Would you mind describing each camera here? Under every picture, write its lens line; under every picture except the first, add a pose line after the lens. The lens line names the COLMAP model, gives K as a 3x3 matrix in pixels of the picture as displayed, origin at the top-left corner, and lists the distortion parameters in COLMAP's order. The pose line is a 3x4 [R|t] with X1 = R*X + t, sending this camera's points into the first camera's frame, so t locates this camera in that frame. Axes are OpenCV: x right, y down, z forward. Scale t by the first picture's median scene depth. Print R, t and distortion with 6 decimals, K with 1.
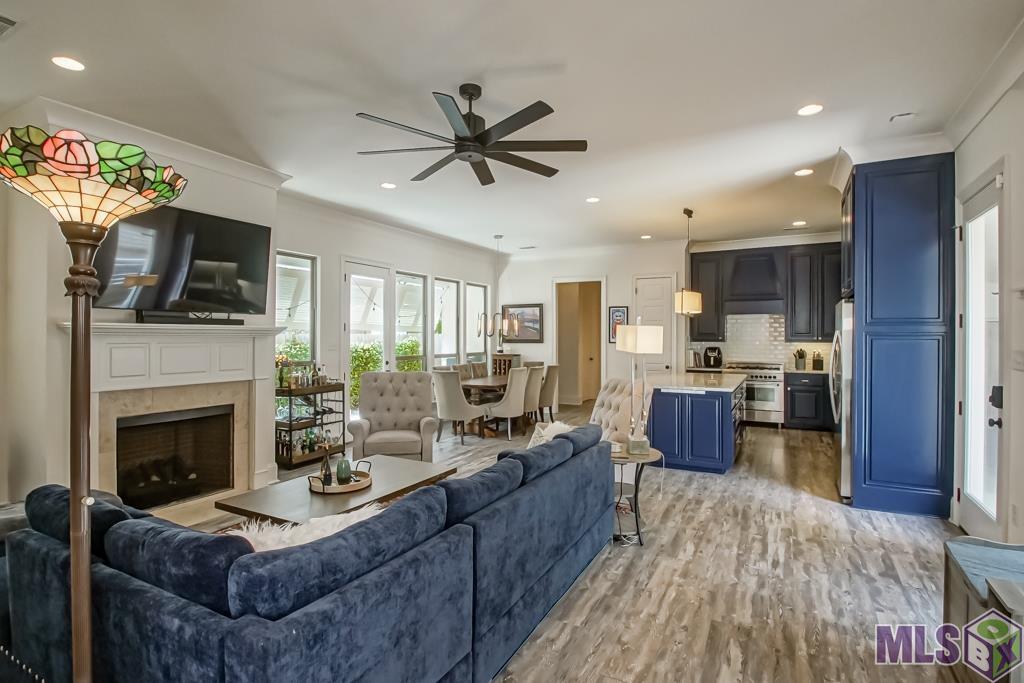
lens RADIAL K [[500.9, 0, 512.0], [0, 500.9, 341.5], [0, 0, 1]] dist [-0.050448, 0.000008]
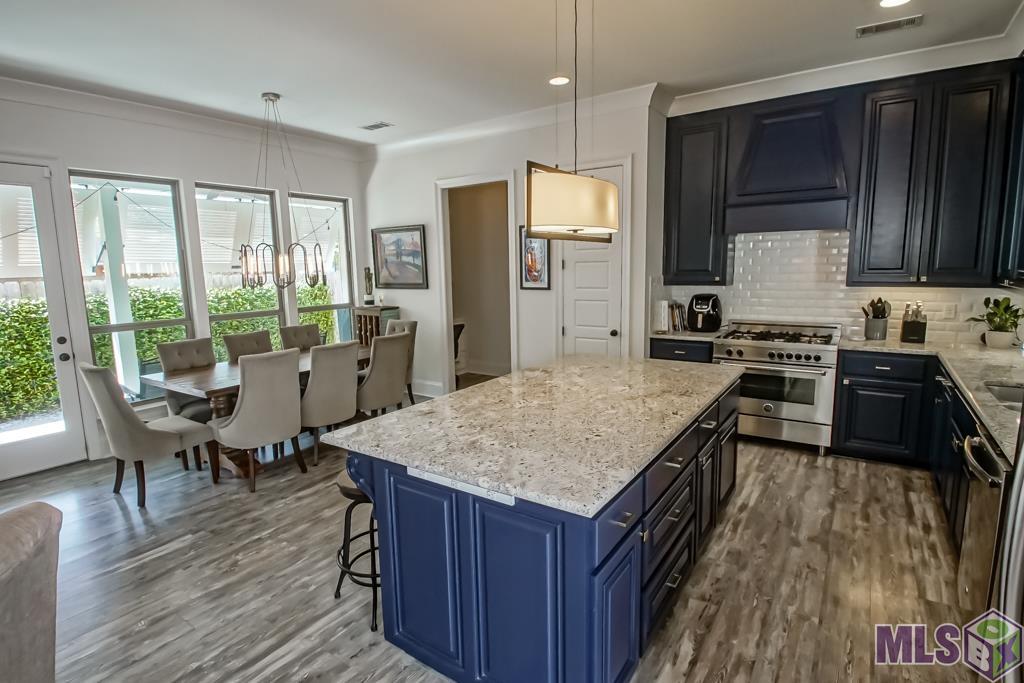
lens RADIAL K [[503.4, 0, 512.0], [0, 503.4, 341.5], [0, 0, 1]] dist [-0.020928, -0.001418]
pose [[0.992555, -0.002552, -0.121768, 0.260954], [0.019409, 0.990319, 0.137450, -0.017697], [0.120238, -0.138790, 0.982995, 0.424343]]
